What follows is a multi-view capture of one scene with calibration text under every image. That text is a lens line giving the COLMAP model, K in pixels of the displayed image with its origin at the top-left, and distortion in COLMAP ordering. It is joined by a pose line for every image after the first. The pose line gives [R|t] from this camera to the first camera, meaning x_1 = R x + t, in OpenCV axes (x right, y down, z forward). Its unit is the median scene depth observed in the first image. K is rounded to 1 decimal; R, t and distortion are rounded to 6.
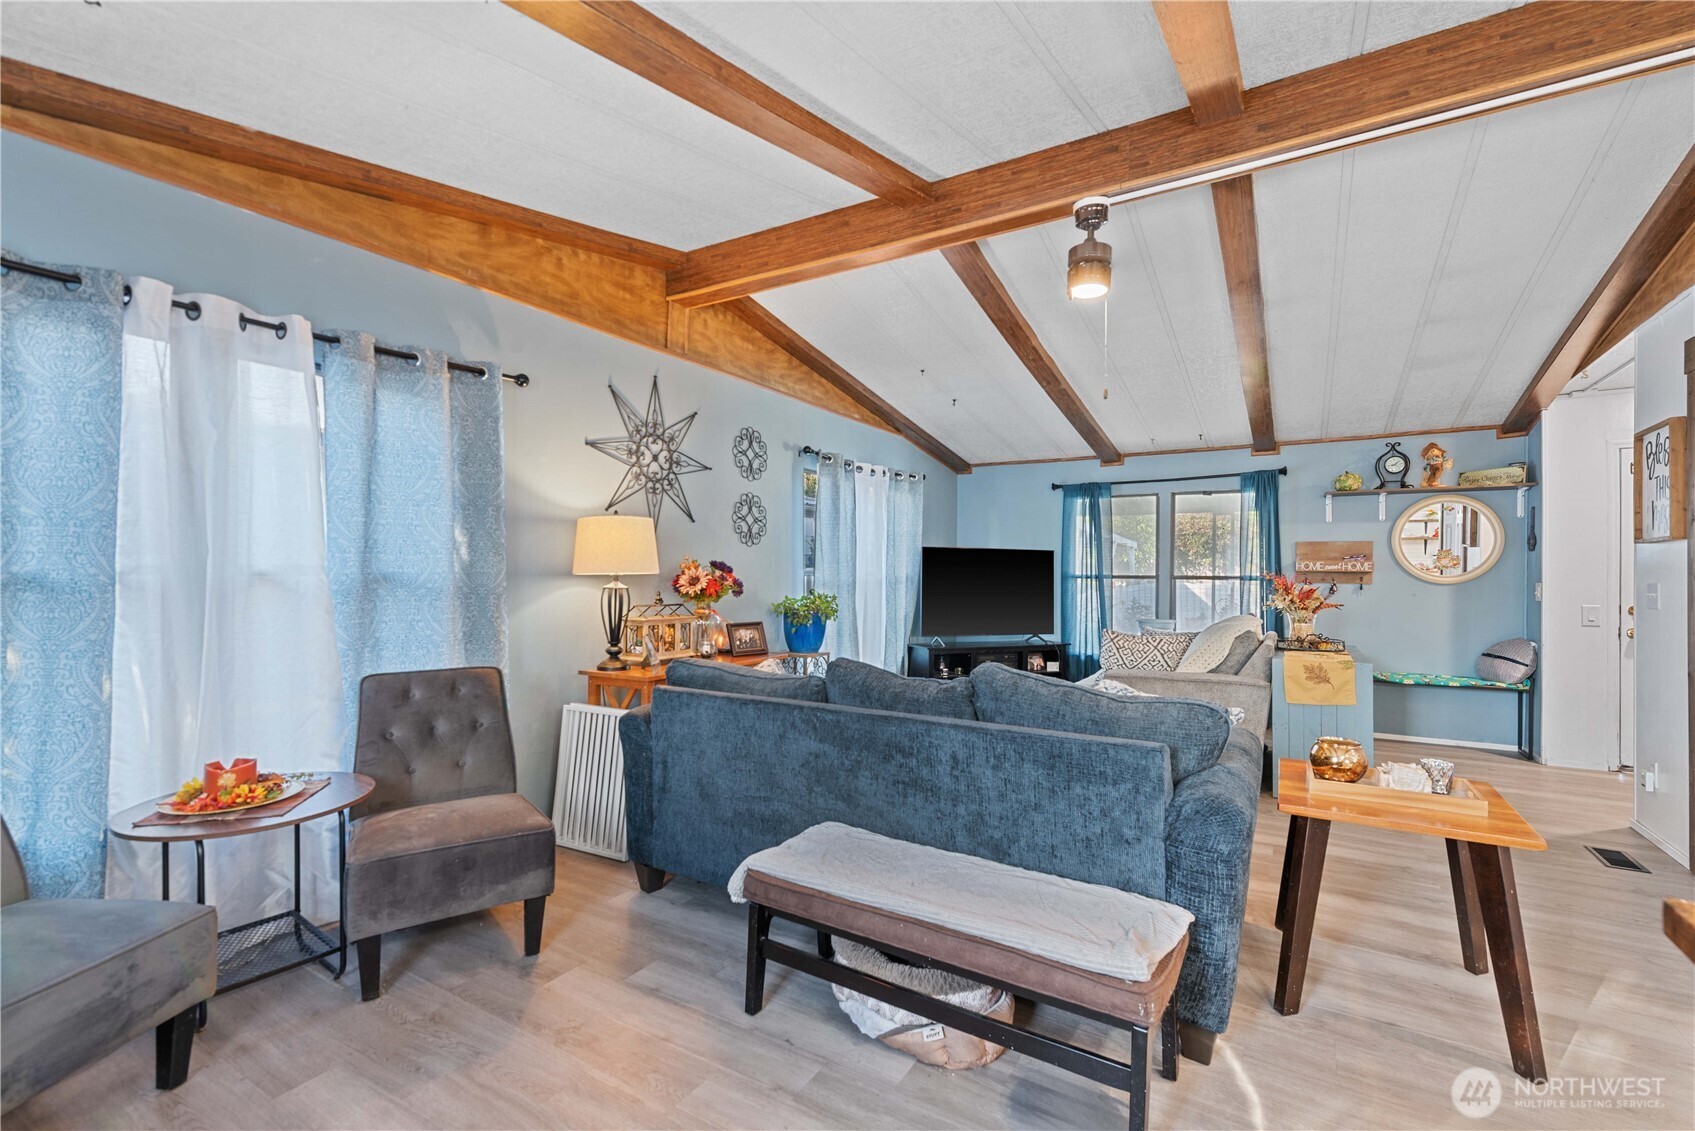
lens RADIAL K [[741.7, 0, 869.3], [0, 741.7, 573.2], [0, 0, 1]] dist [0.001913, -0.000052]
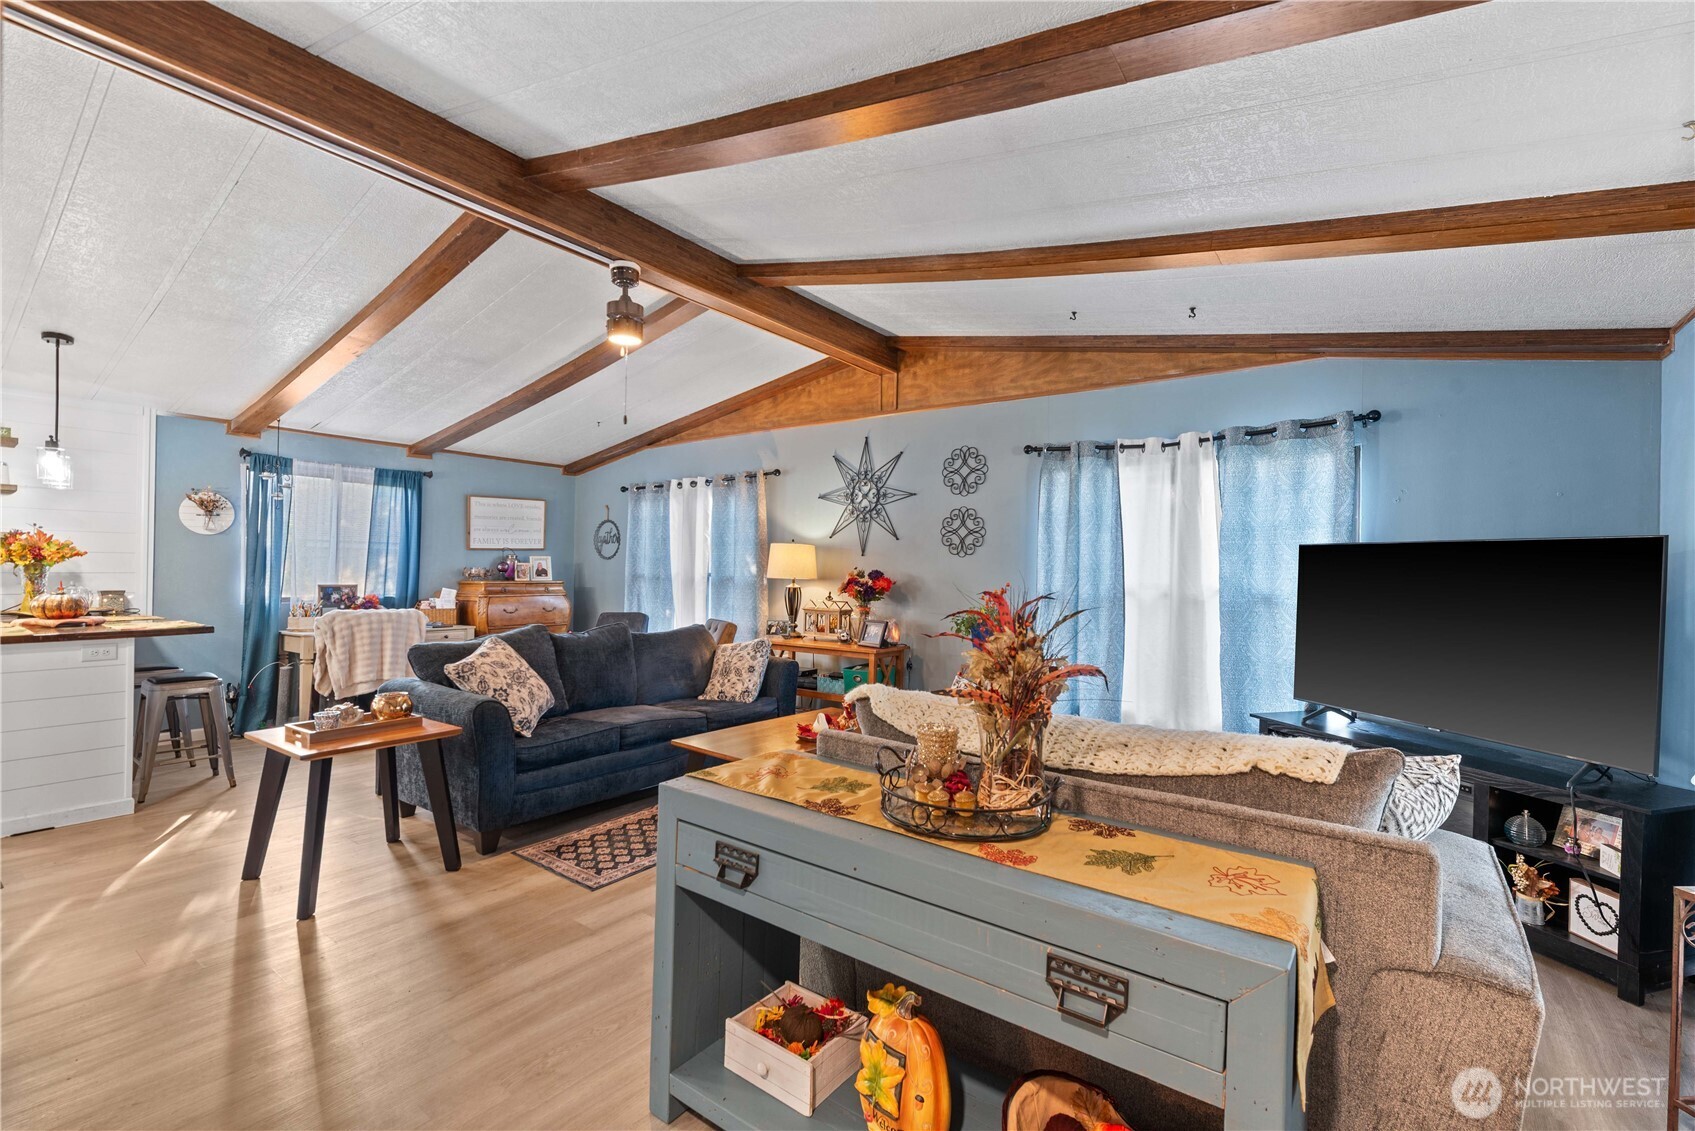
lens RADIAL K [[741.7, 0, 856.6], [0, 741.7, 571.3], [0, 0, 1]] dist [0.001913, -0.000052]
pose [[-0.104756, -0.008001, -0.994466, 1.062349], [-0.020710, 0.999768, -0.005862, -0.006636], [0.994282, 0.019982, -0.104897, 1.105344]]
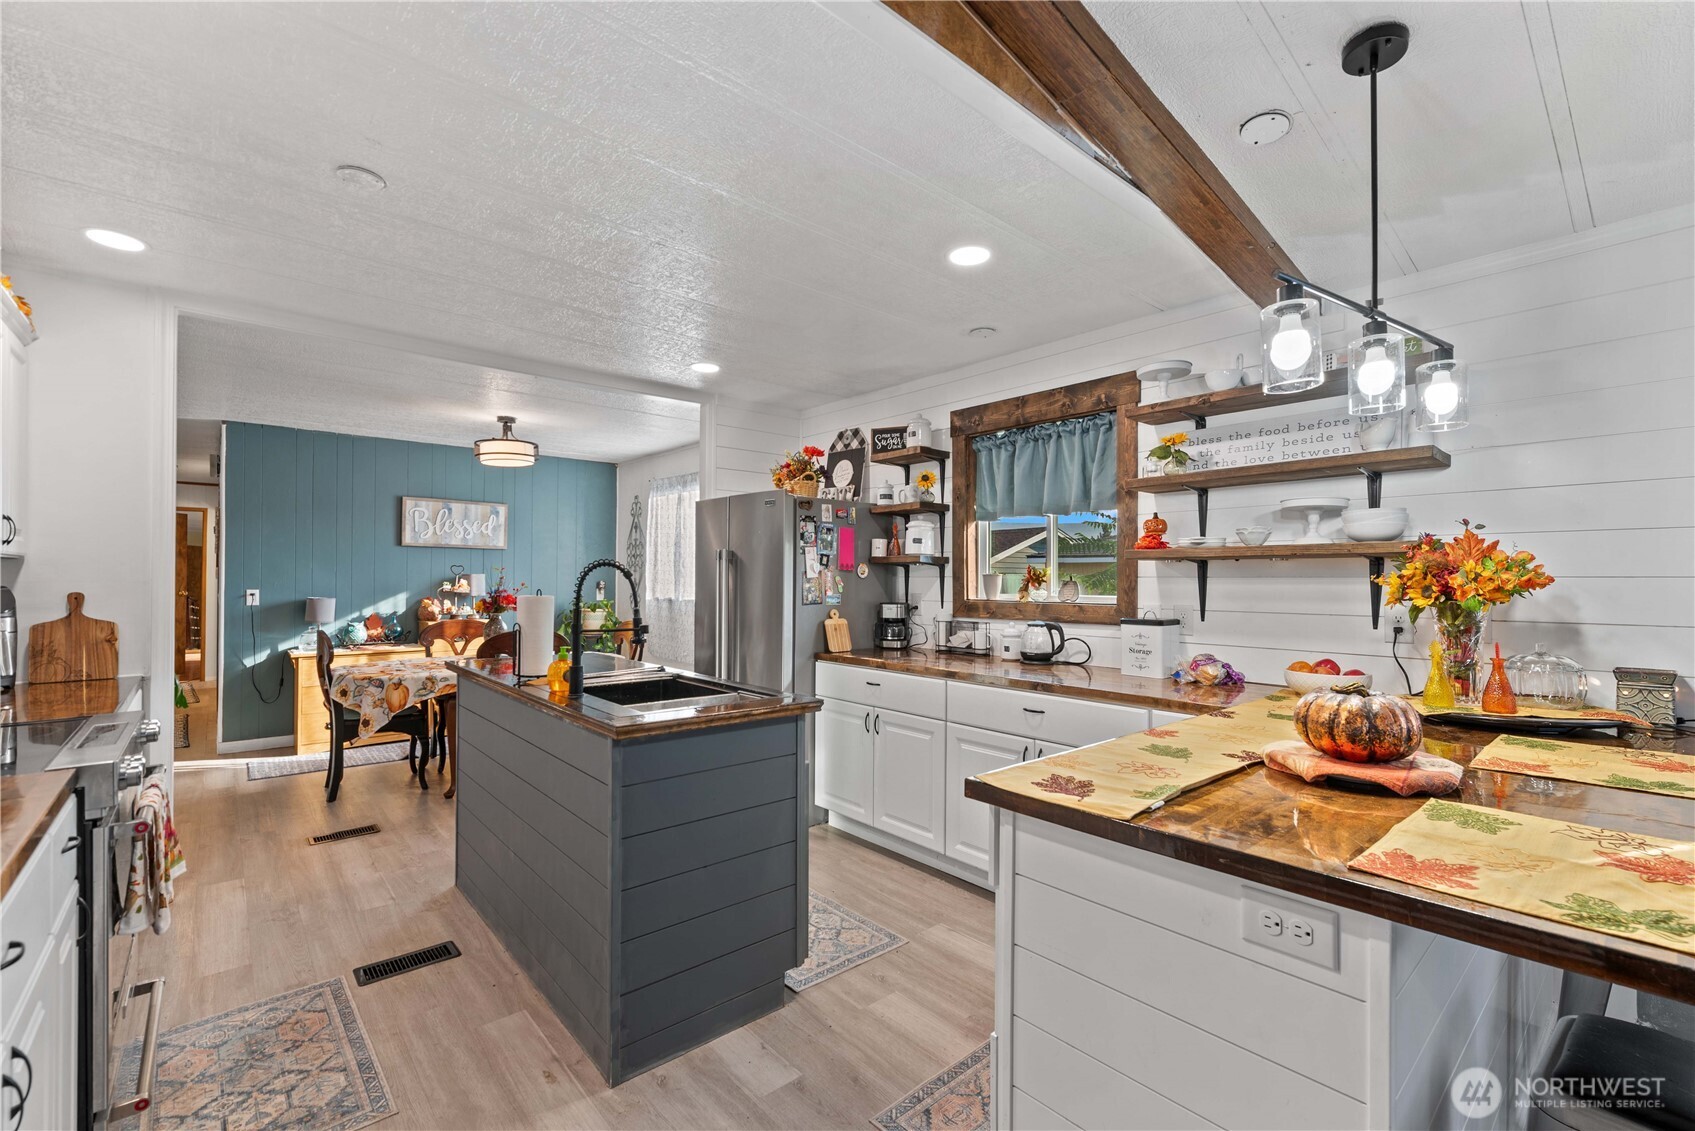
lens RADIAL K [[741.7, 0, 849.9], [0, 741.7, 558.6], [0, 0, 1]] dist [0.001913, -0.000052]
pose [[-0.947824, -0.000897, 0.318793, 0.331186], [-0.006352, 0.999851, -0.016074, -0.018880], [-0.318731, -0.017260, -0.947688, 0.405311]]
